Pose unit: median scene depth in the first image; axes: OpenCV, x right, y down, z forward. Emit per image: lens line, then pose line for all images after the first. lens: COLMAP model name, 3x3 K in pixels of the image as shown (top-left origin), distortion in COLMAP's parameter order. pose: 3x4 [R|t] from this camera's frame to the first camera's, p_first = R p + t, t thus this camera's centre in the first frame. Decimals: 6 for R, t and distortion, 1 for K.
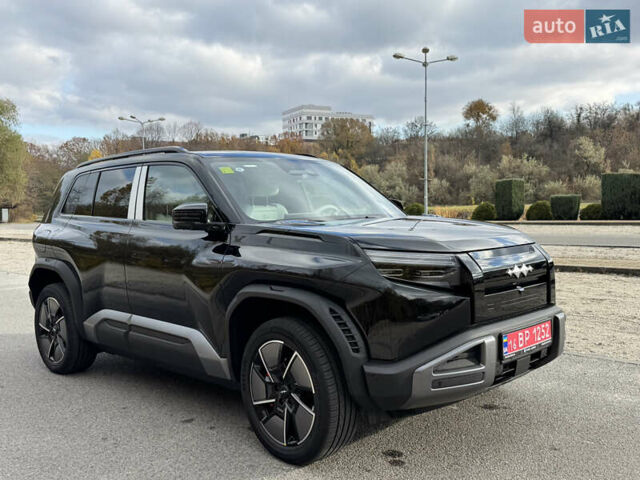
lens RADIAL K [[624.6, 0, 324.1], [0, 624.6, 242.4], [0, 0, 1]] dist [0.181385, -0.391269]
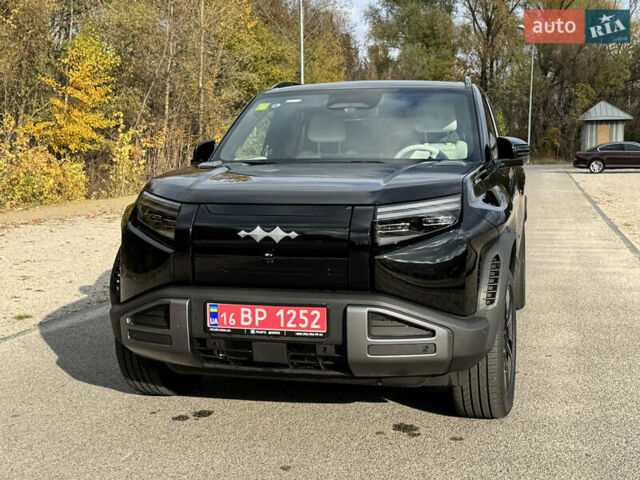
lens RADIAL K [[850.1, 0, 323.1], [0, 850.1, 249.2], [0, 0, 1]] dist [0.132024, -0.040484]
pose [[0.495893, 0.123358, -0.859577, 1.219367], [-0.057399, 0.992350, 0.109298, -0.055906], [0.866485, -0.004861, 0.499180, 0.505900]]
